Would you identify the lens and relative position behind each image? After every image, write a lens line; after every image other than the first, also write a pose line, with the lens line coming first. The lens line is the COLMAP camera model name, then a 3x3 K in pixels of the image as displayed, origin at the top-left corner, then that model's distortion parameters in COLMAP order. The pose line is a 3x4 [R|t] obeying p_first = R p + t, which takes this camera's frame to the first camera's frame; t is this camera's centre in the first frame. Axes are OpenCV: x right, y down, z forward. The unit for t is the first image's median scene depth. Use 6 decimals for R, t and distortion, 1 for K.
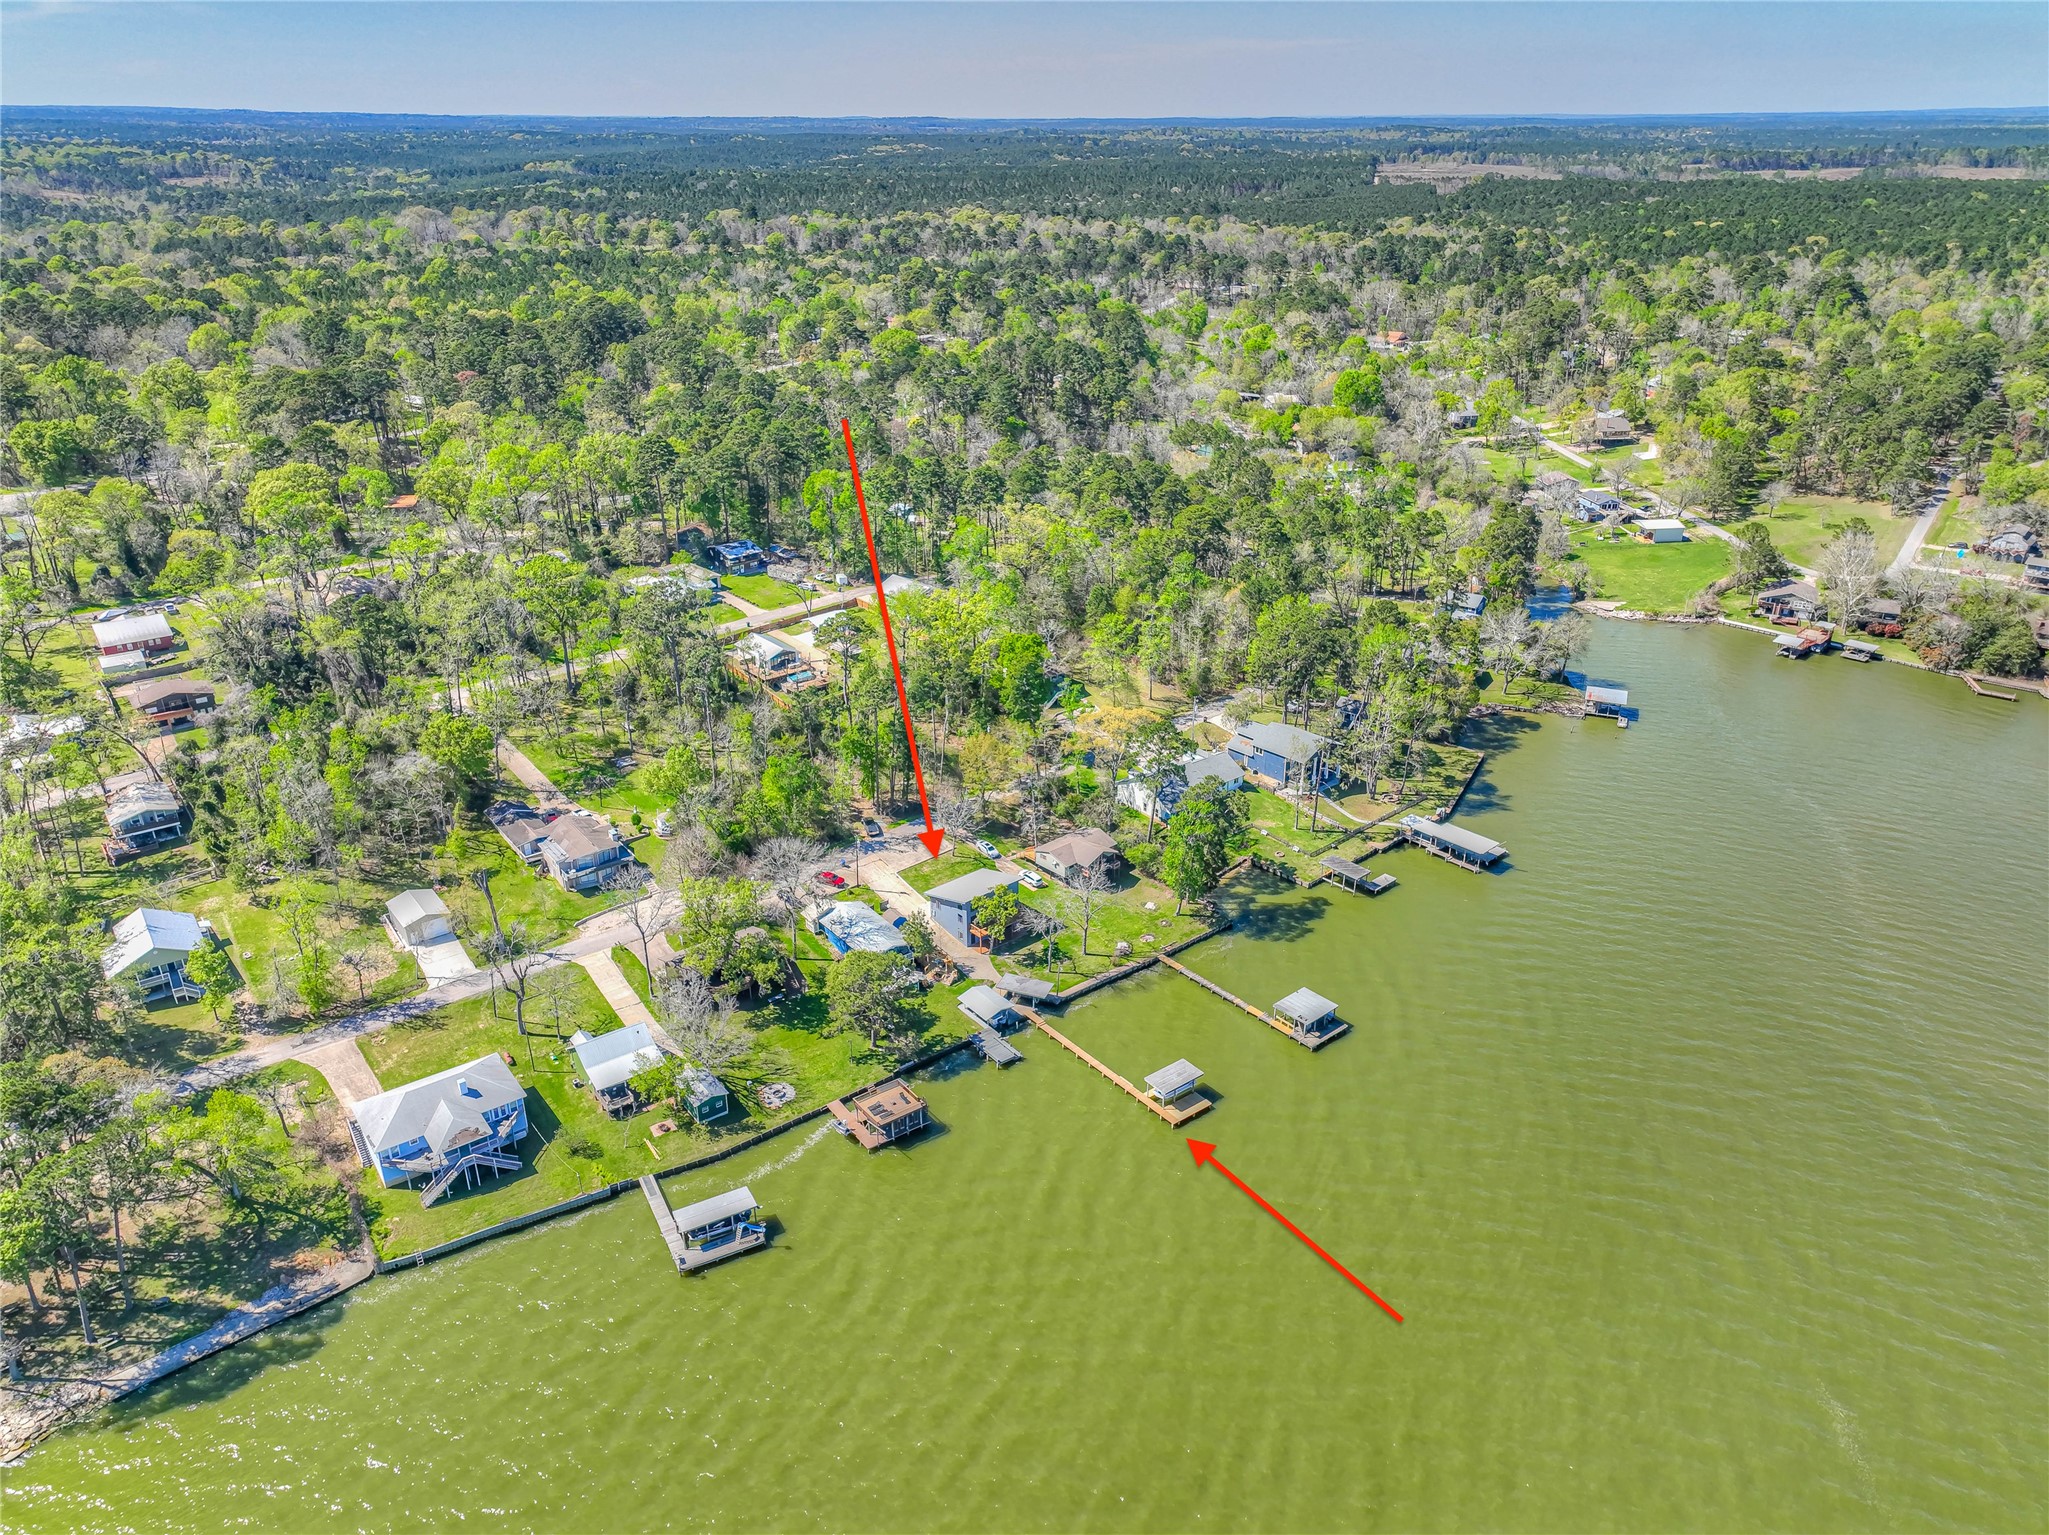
lens RADIAL K [[1451.4, 0, 1022.9], [0, 1451.4, 765.2], [0, 0, 1]] dist [0.018442, 0.000492]
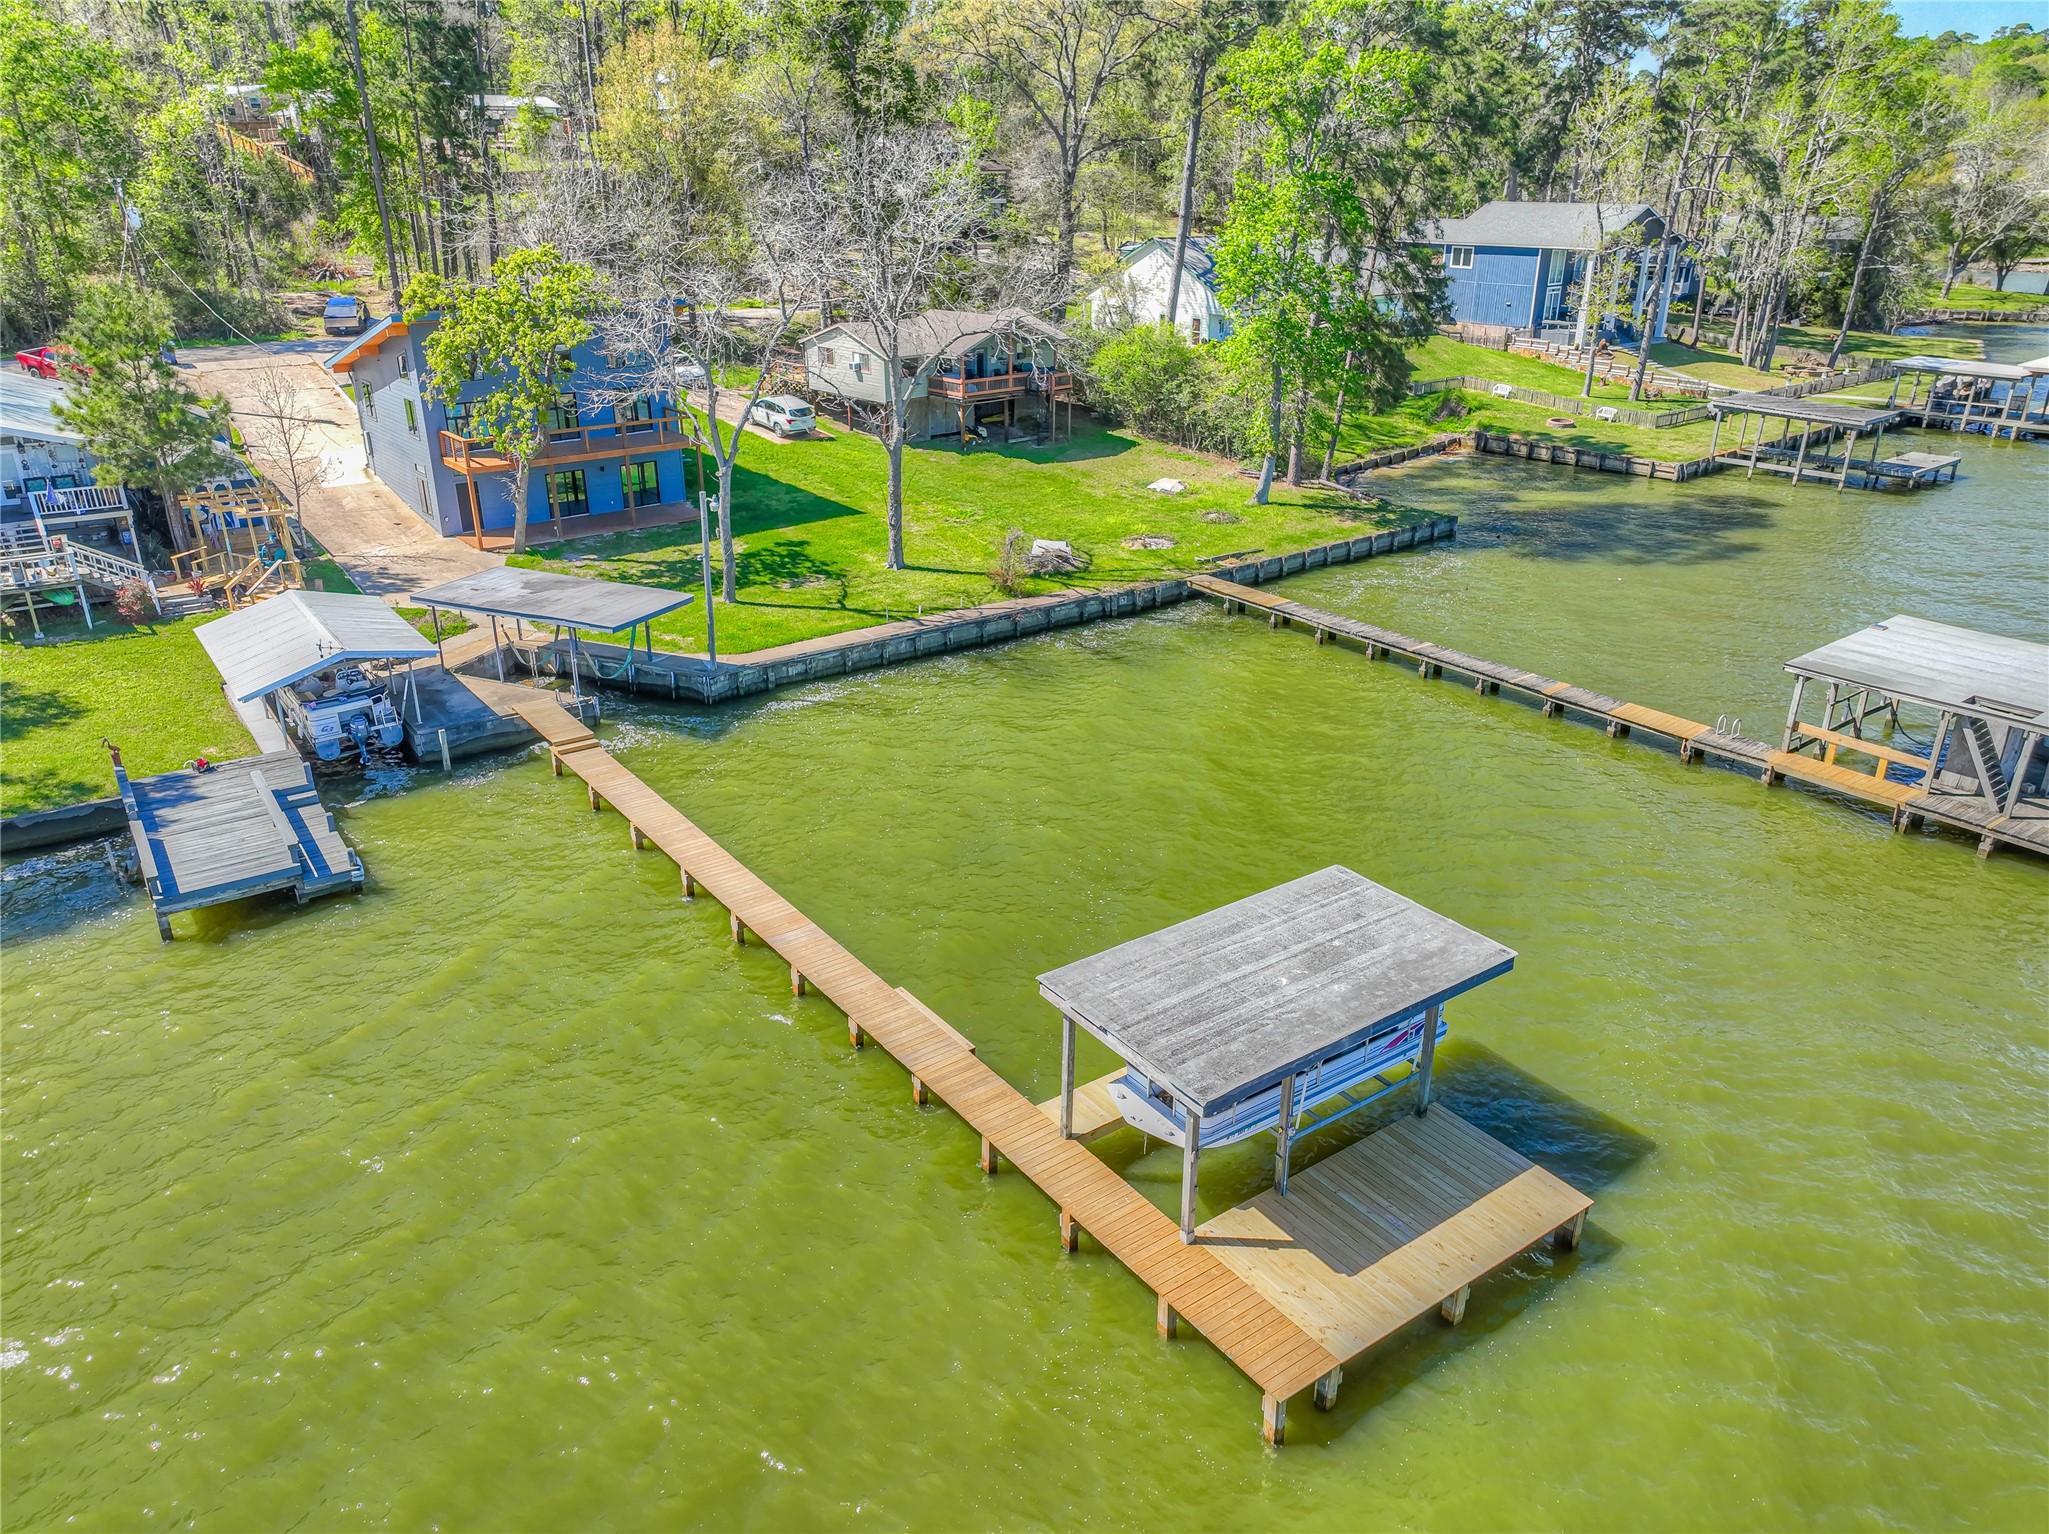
lens RADIAL K [[1451.4, 0, 1041.5], [0, 1451.4, 752.5], [0, 0, 1]] dist [0.018442, 0.000492]
pose [[0.999588, 0.015812, -0.023971, 0.074442], [-0.016728, 0.999119, -0.038501, 0.172579], [0.023341, 0.038886, 0.998971, 0.751711]]
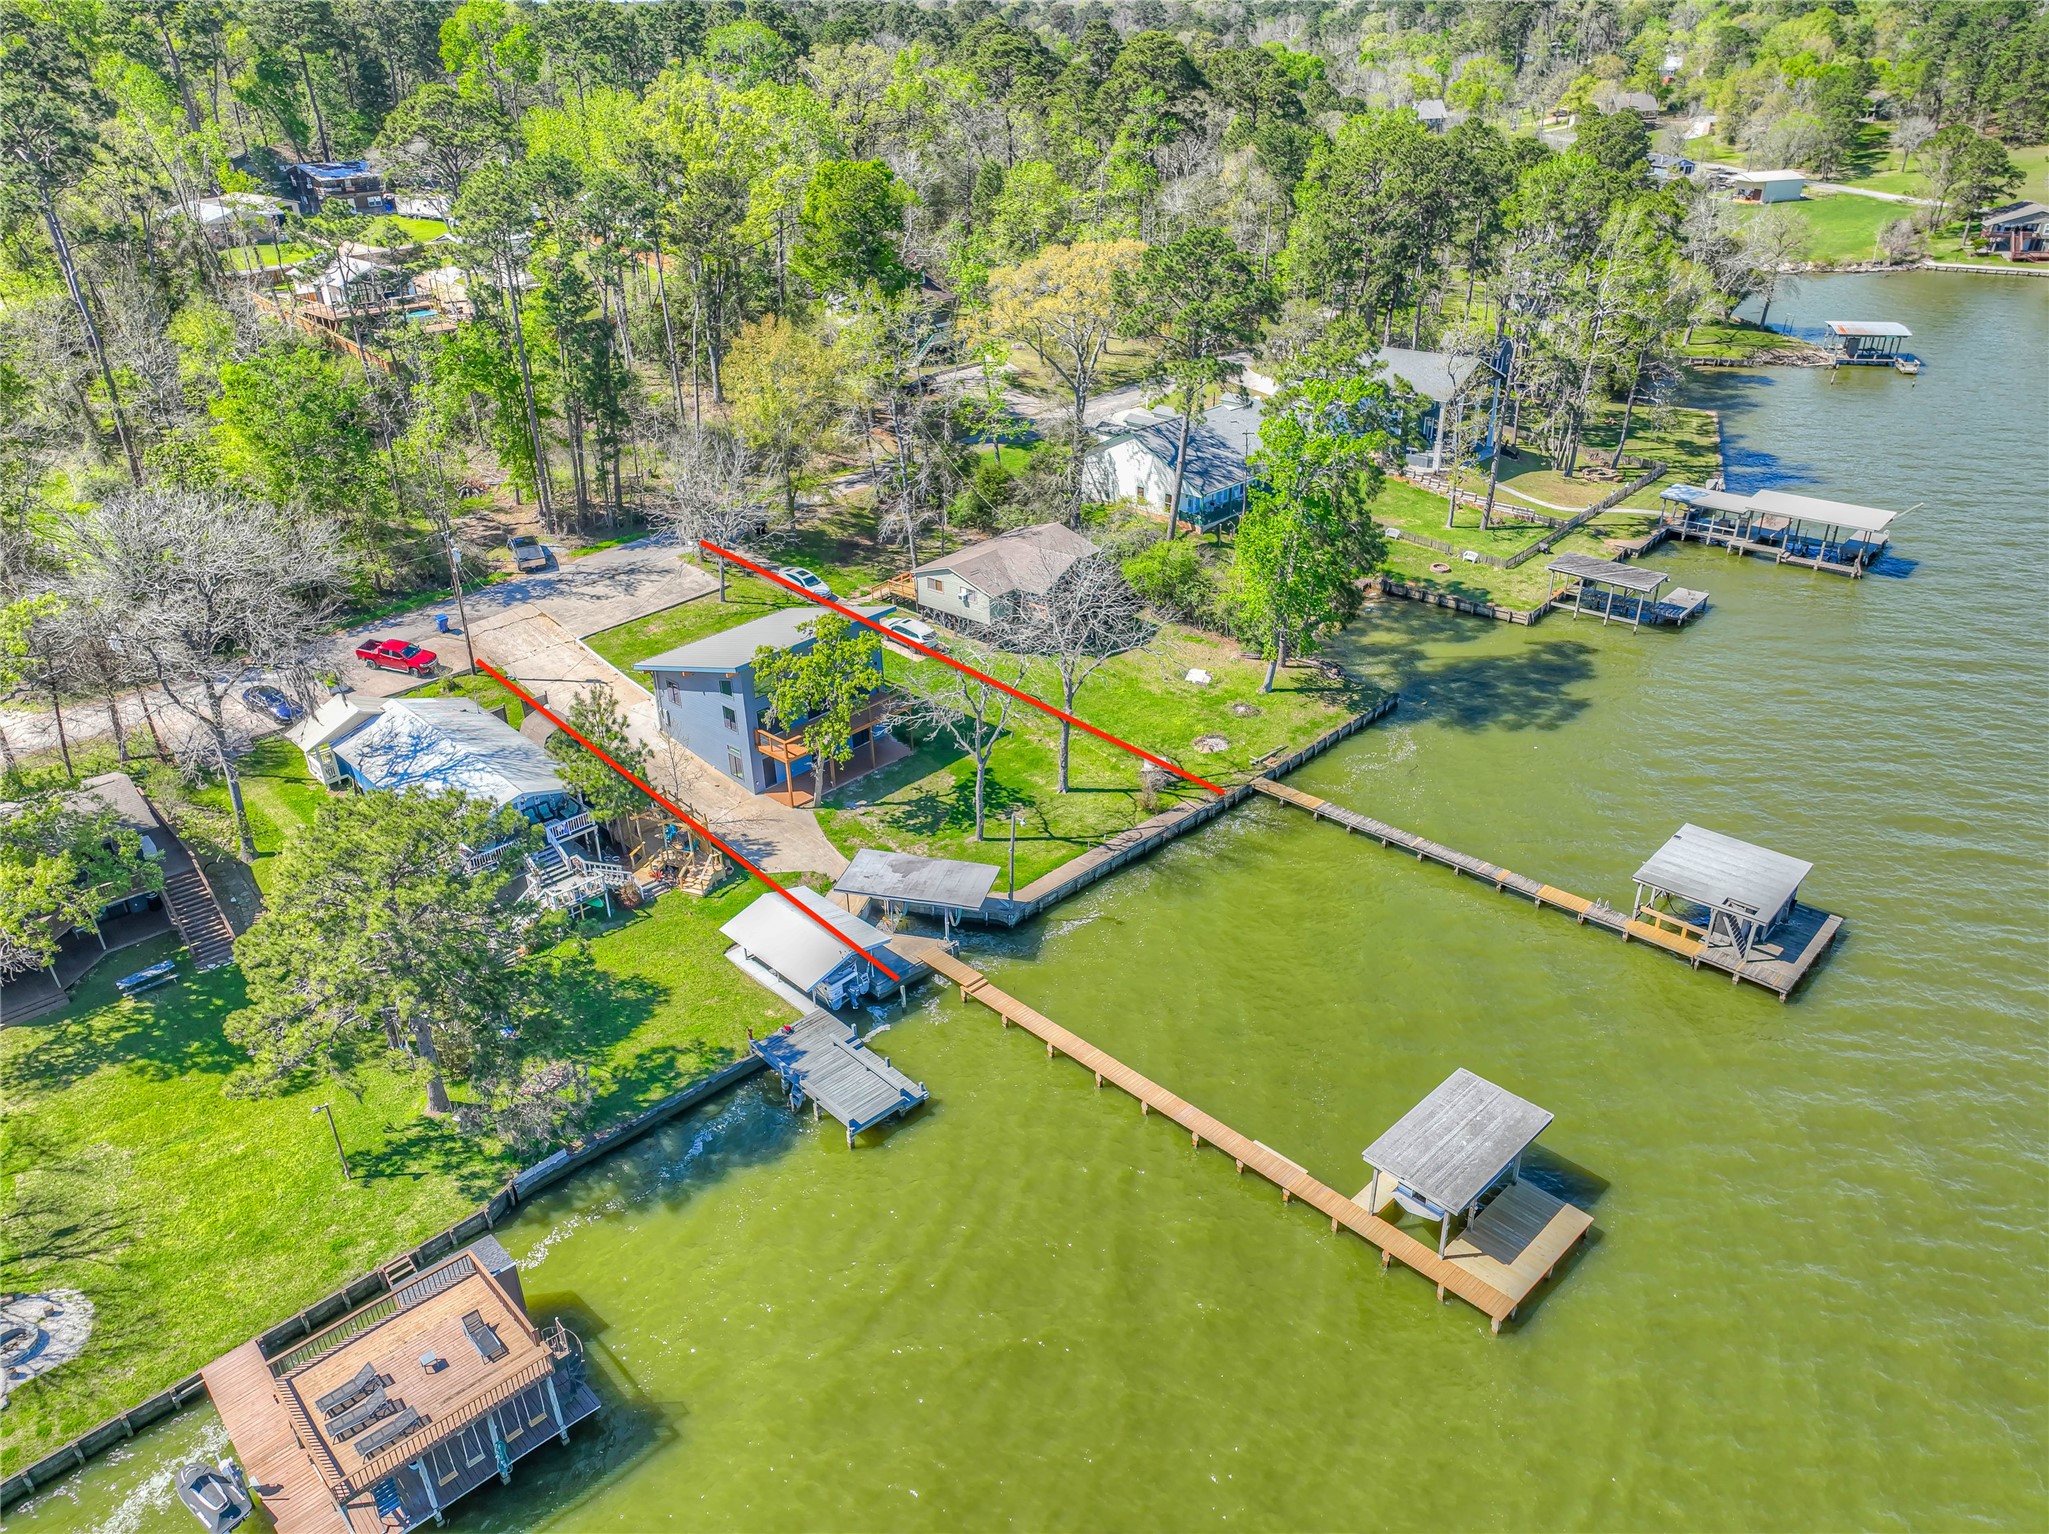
lens RADIAL K [[1451.4, 0, 1037.1], [0, 1451.4, 760.4], [0, 0, 1]] dist [0.018442, 0.000492]
pose [[0.992336, -0.068228, 0.103026, -0.003915], [0.063022, 0.996605, 0.052978, 0.101850], [-0.106291, -0.046079, 0.993267, 0.621597]]
